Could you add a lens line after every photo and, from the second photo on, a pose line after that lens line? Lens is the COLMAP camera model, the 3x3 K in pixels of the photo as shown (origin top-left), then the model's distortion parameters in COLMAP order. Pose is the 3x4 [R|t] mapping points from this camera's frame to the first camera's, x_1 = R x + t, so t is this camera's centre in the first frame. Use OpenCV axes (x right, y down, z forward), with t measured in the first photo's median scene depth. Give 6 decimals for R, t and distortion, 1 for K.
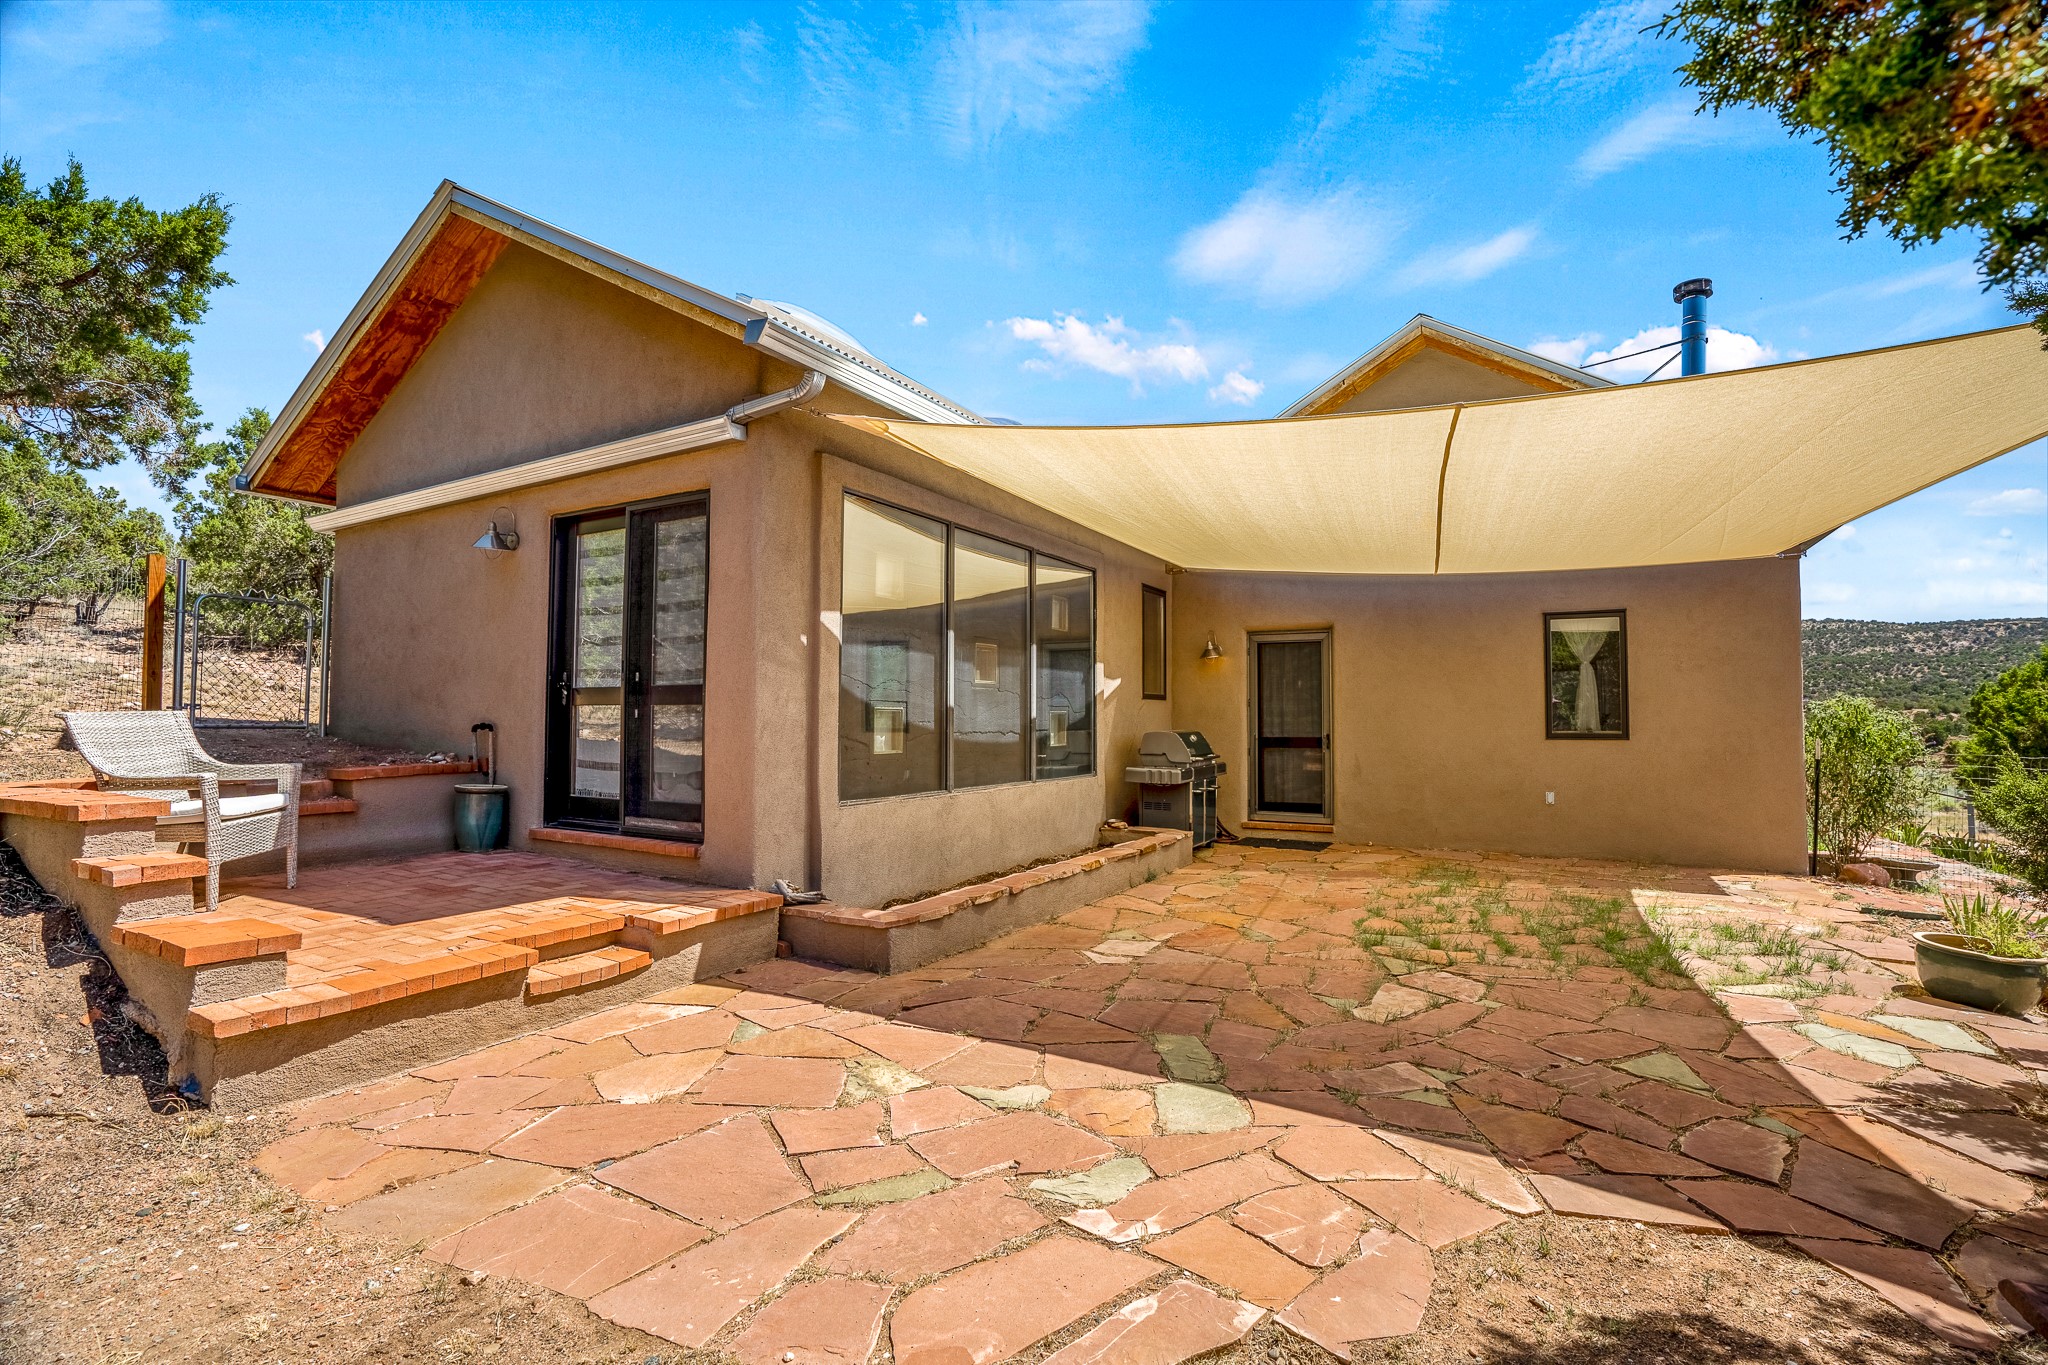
lens RADIAL K [[962.7, 0, 1047.3], [0, 962.7, 685.2], [0, 0, 1]] dist [-0.065238, 0.021759]
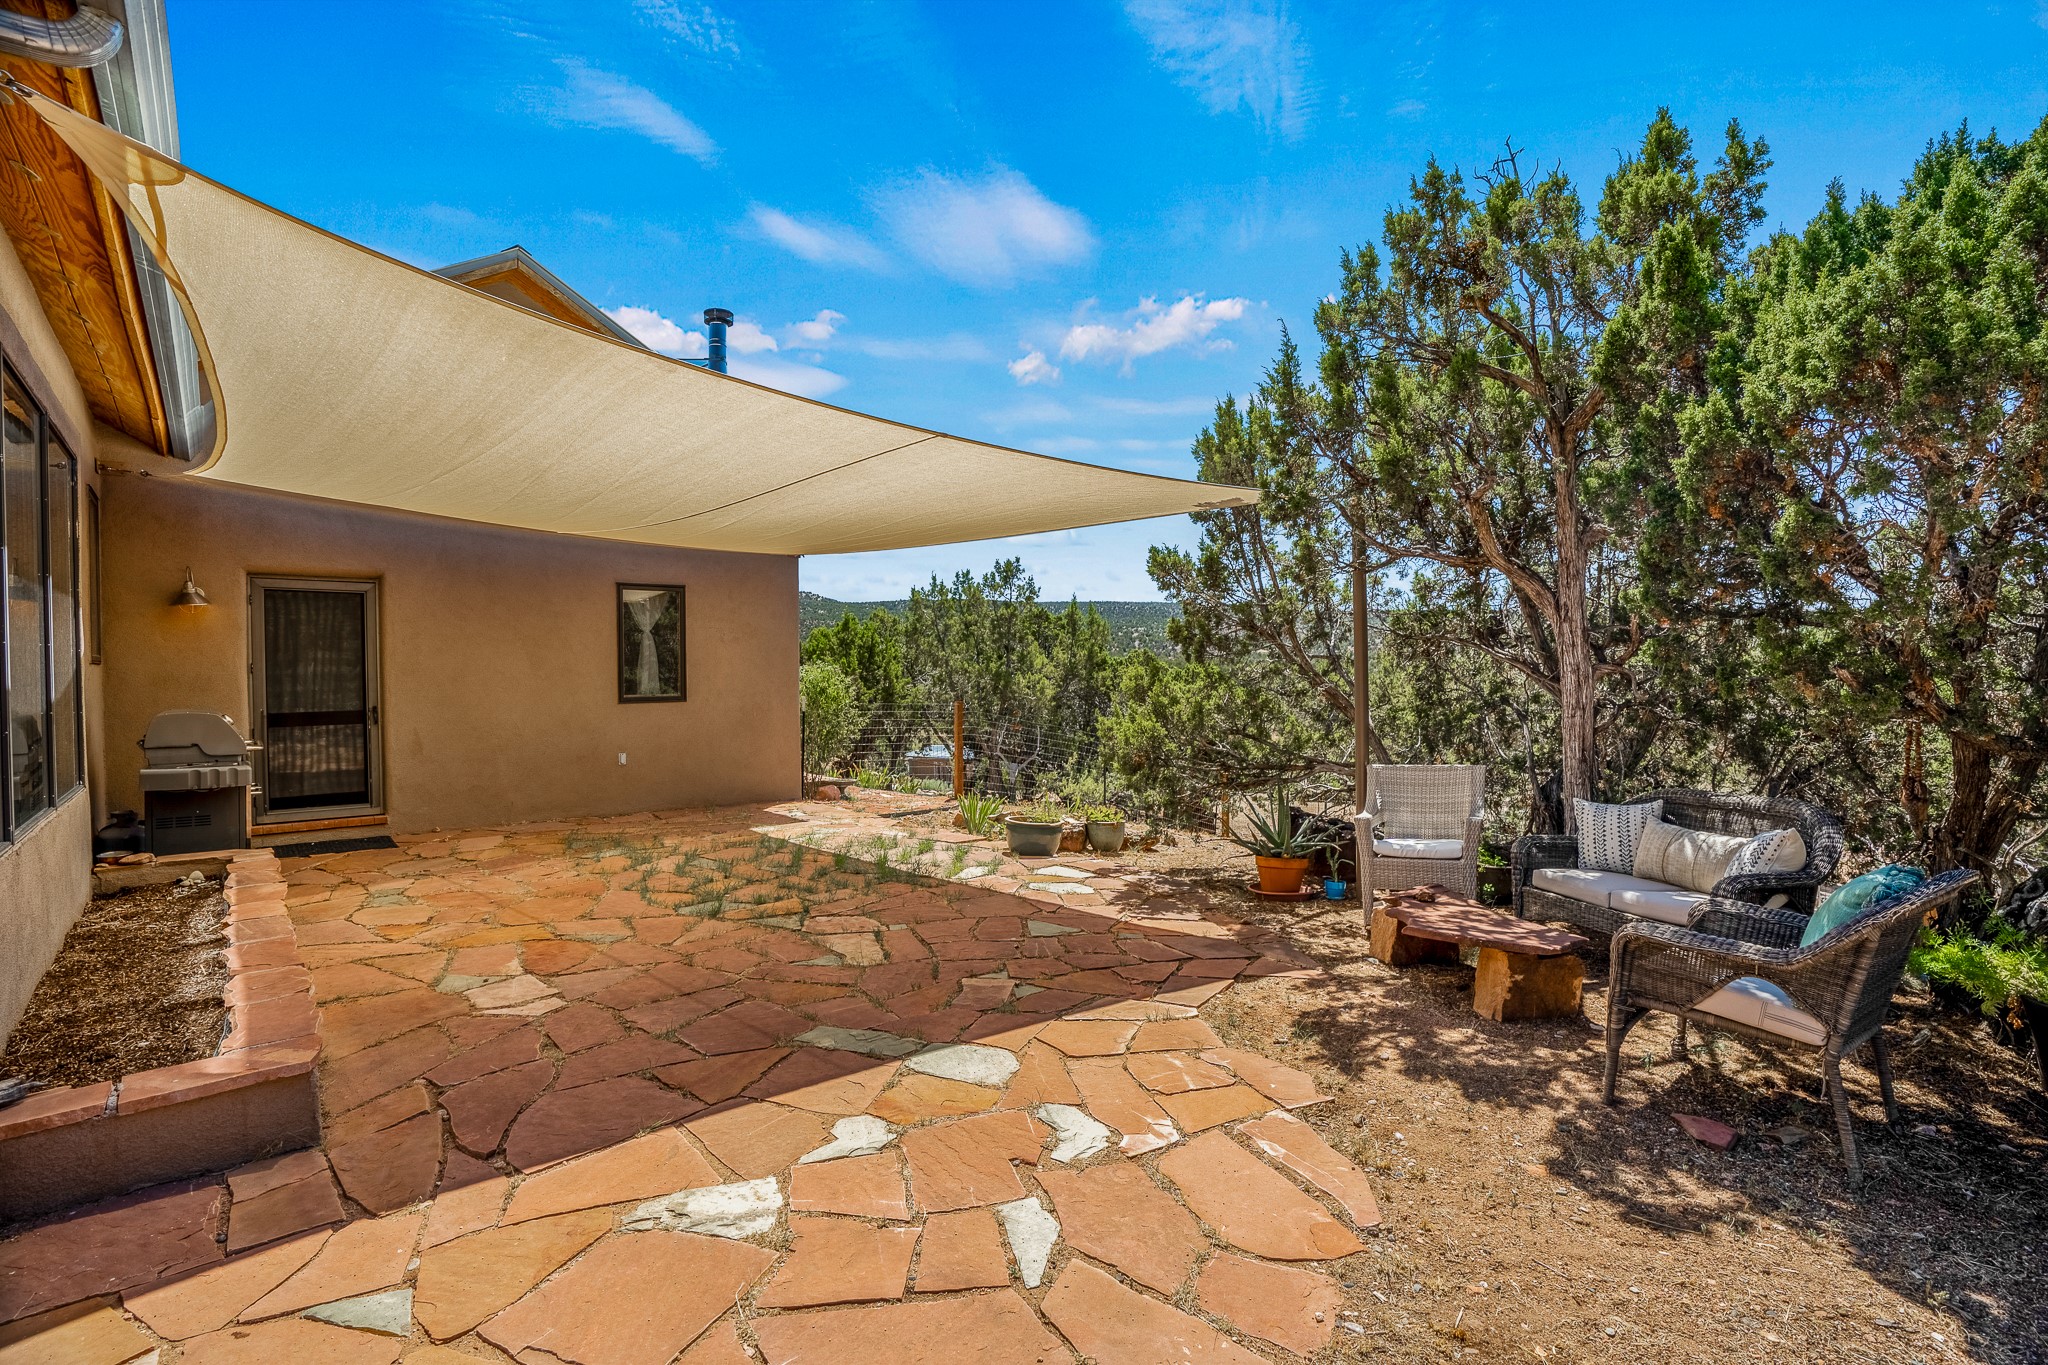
lens RADIAL K [[962.7, 0, 1015.8], [0, 962.7, 700.2], [0, 0, 1]] dist [-0.065238, 0.021759]
pose [[0.323212, -0.036447, 0.945624, -0.658004], [-0.028210, 0.998443, 0.048125, -0.020232], [-0.945906, -0.042231, 0.321681, 0.475470]]
